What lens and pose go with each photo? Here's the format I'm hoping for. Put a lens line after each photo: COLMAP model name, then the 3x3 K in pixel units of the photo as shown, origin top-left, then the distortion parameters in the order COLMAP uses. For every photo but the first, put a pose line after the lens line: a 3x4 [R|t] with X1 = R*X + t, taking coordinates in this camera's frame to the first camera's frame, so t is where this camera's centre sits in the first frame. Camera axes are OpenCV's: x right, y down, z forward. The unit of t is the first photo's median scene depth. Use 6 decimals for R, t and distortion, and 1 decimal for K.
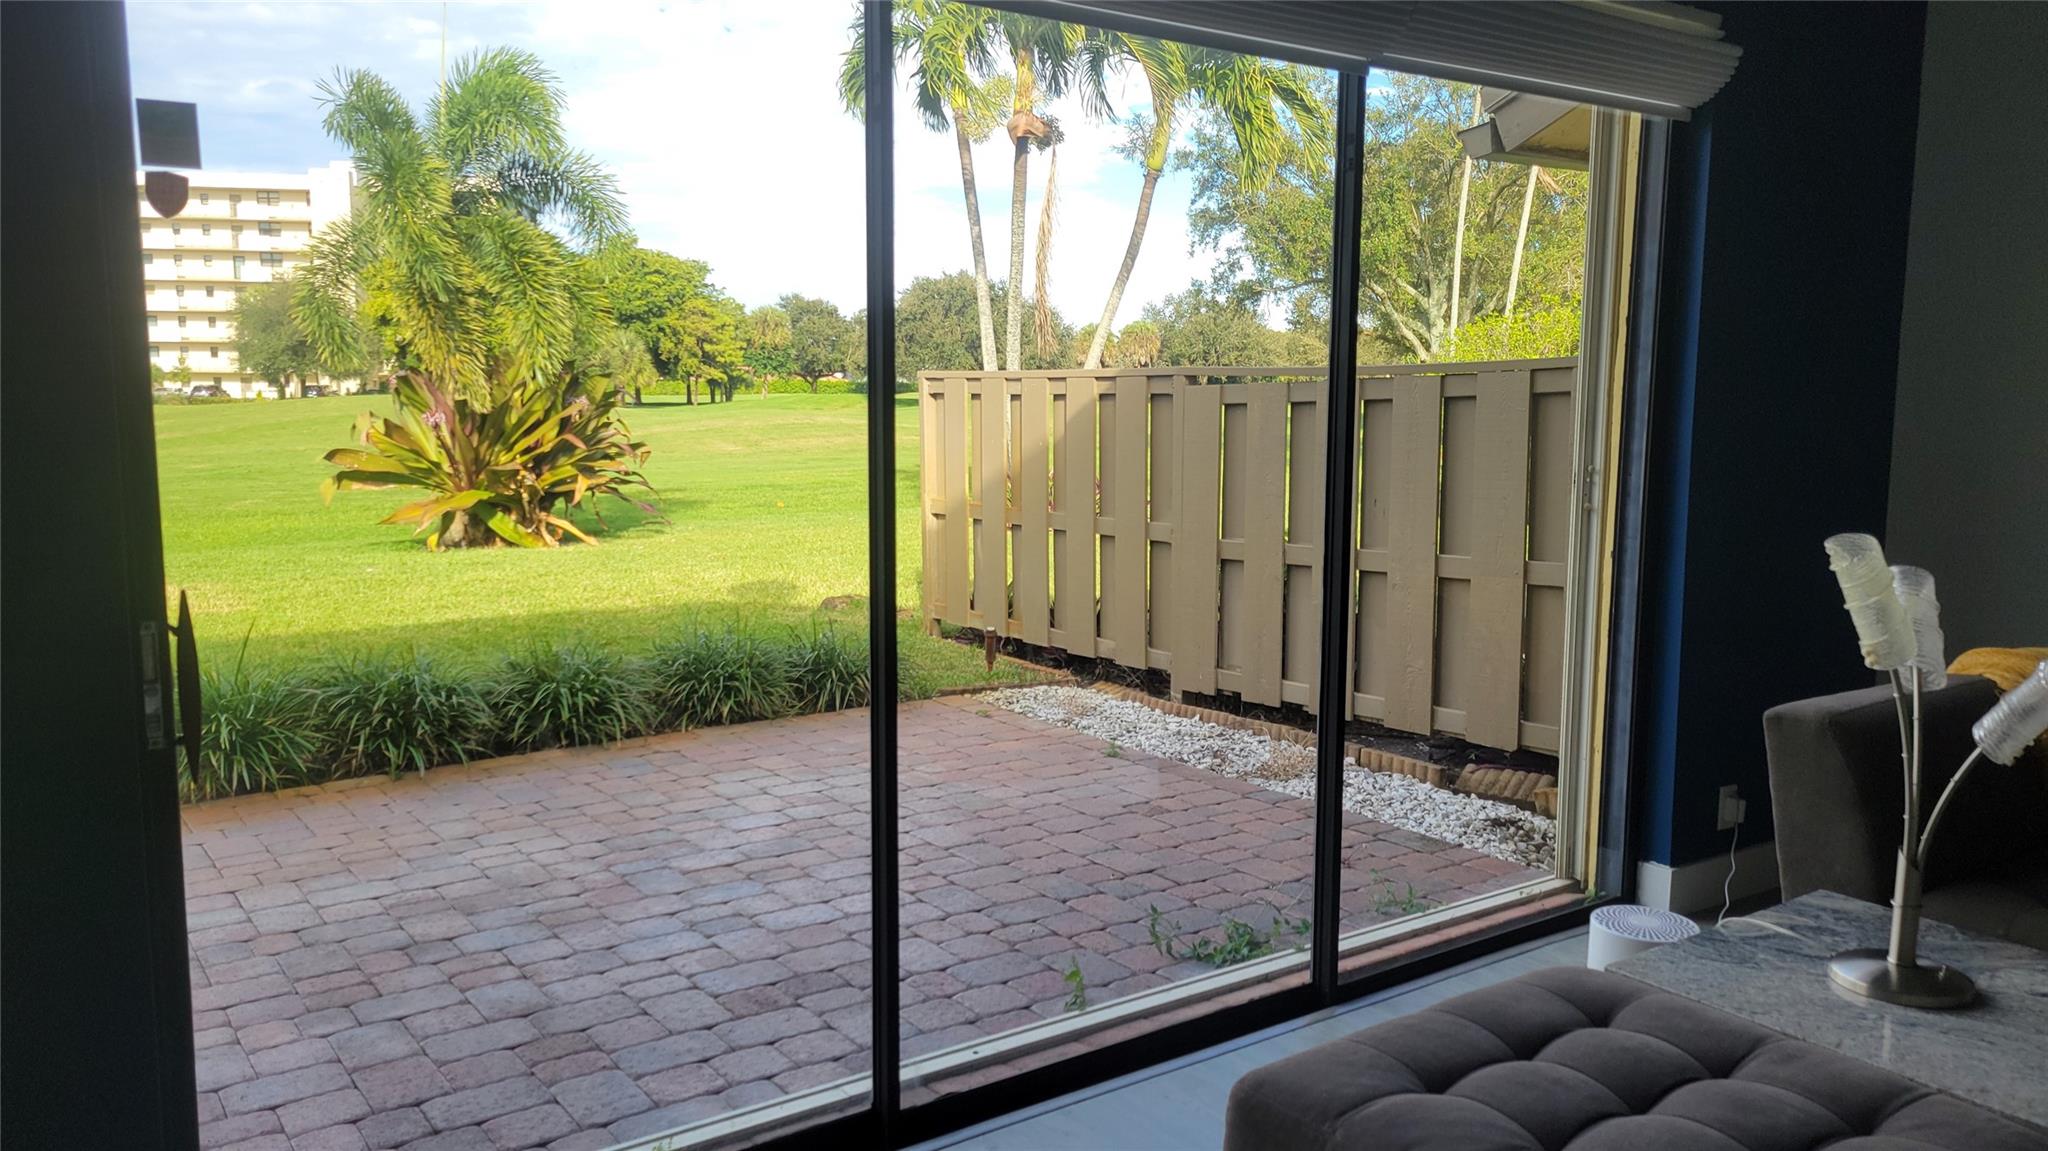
lens RADIAL K [[1530.1, 0, 1024.0], [0, 1530.1, 561.4], [0, 0, 1]] dist [0.049435, -0.017499]
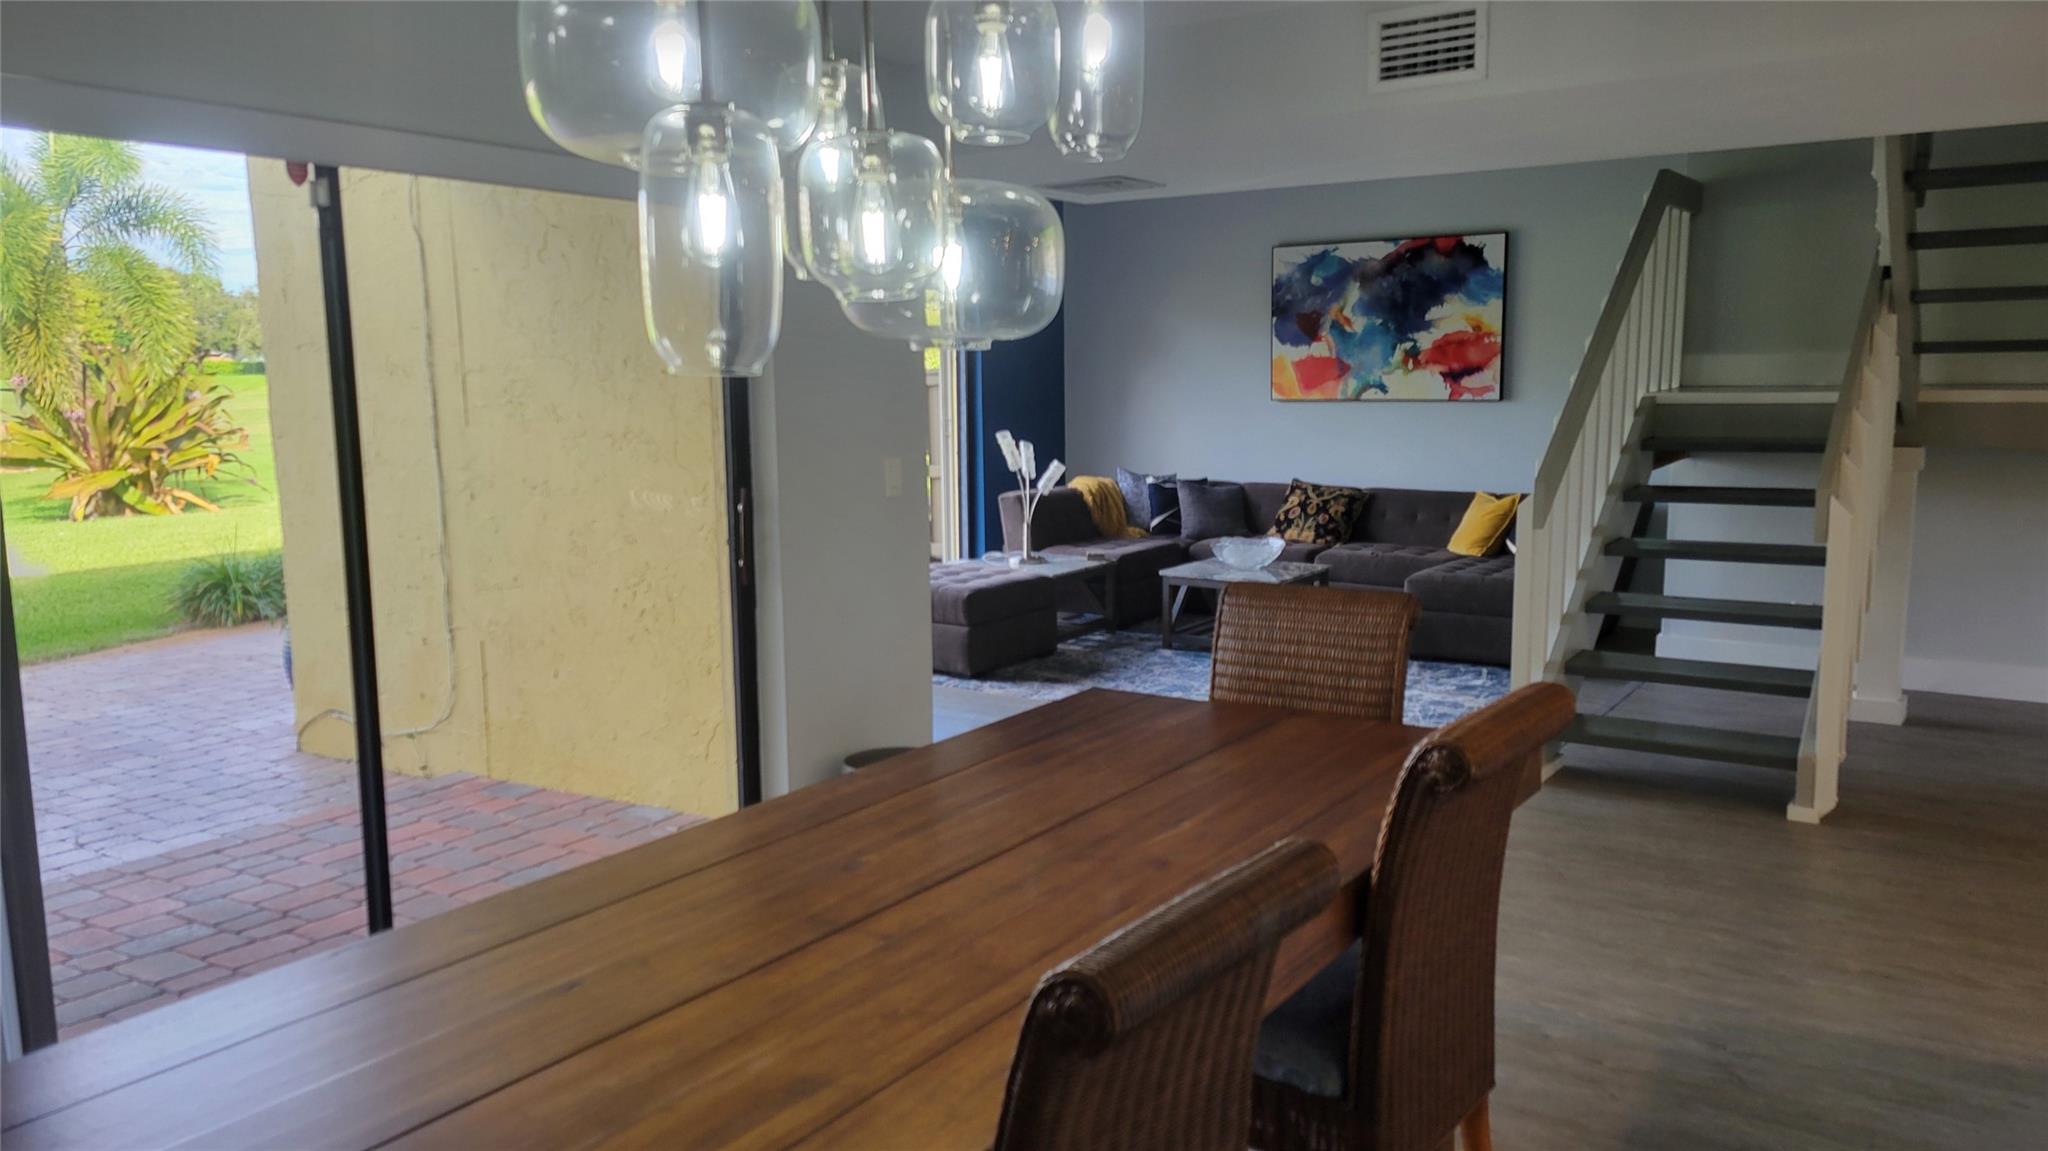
lens RADIAL K [[1530.1, 0, 1005.0], [0, 1530.1, 580.9], [0, 0, 1]] dist [0.049435, -0.017499]
pose [[0.937656, -0.067808, 0.340887, -0.115480], [0.057353, 0.997525, 0.040668, 0.031098], [-0.342801, -0.018581, 0.939224, -0.393130]]
